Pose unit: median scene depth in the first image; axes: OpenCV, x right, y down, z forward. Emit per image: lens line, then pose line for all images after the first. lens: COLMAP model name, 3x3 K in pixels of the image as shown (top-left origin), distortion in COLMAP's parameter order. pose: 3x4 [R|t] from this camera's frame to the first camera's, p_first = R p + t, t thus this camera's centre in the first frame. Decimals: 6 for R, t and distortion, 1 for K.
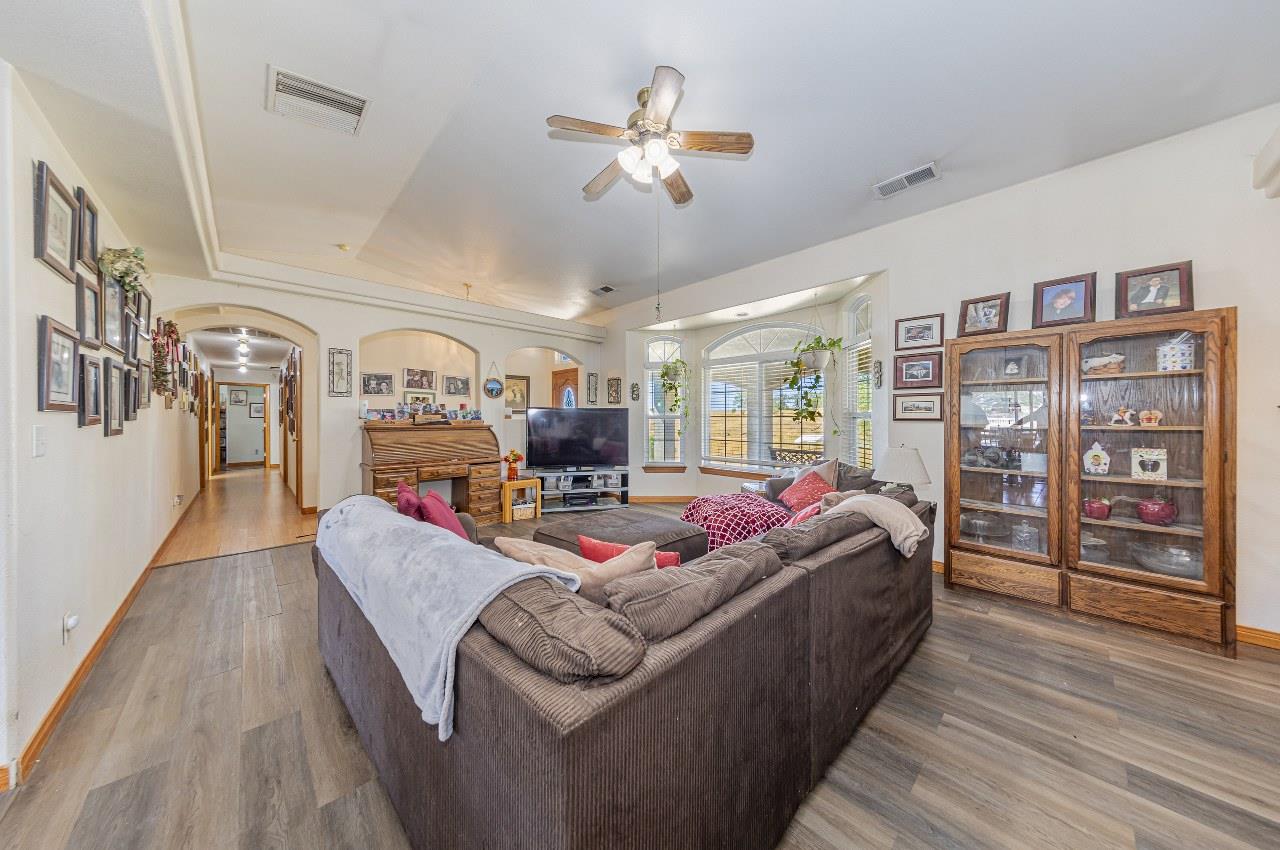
lens RADIAL K [[411.9, 0, 641.3], [0, 411.9, 417.9], [0, 0, 1]] dist [-0.000312, -0.000041]
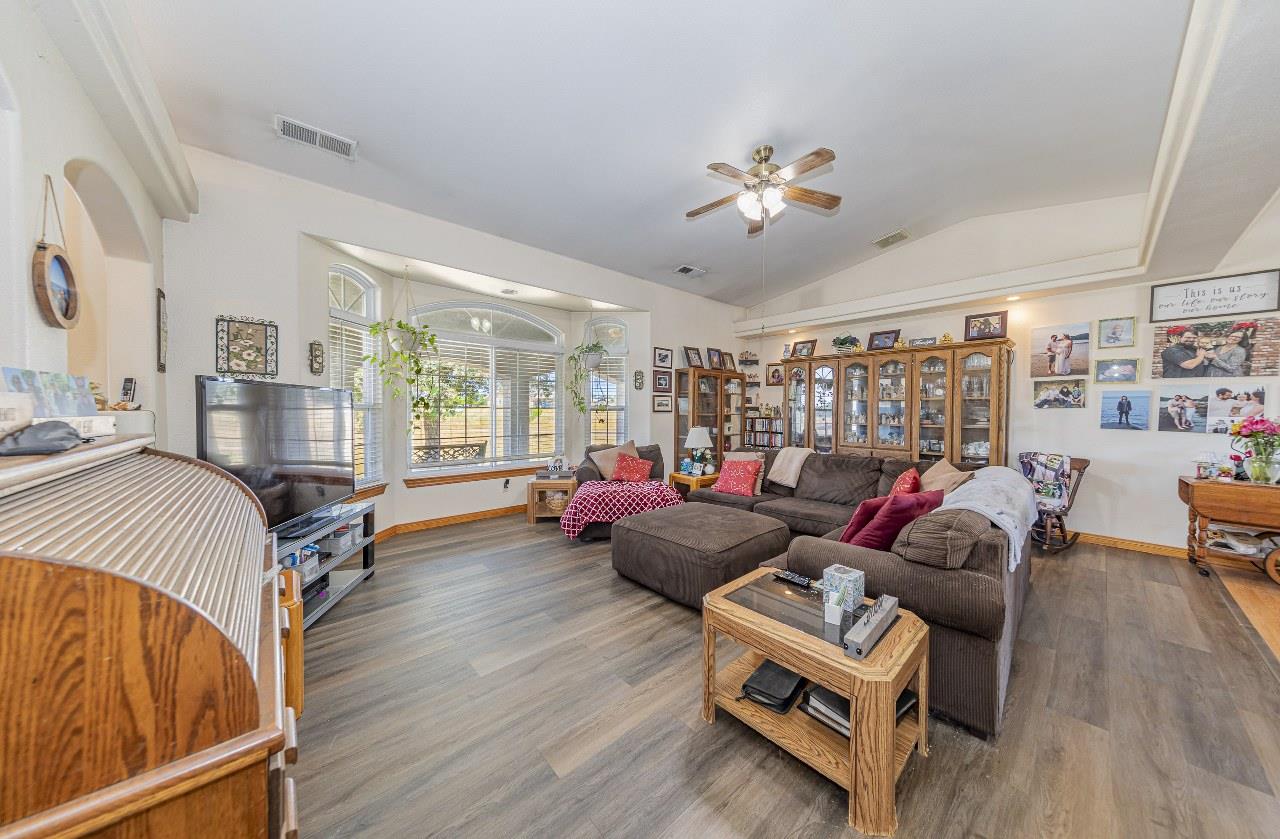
lens RADIAL K [[408.4, 0, 658.8], [0, 408.4, 420.8], [0, 0, 1]] dist [0.000350, 0.000029]
pose [[-0.002162, -0.026838, 0.999637, -0.631637], [-0.007474, 0.999612, 0.026821, -0.001372], [-0.999970, -0.007413, -0.002362, 0.684640]]
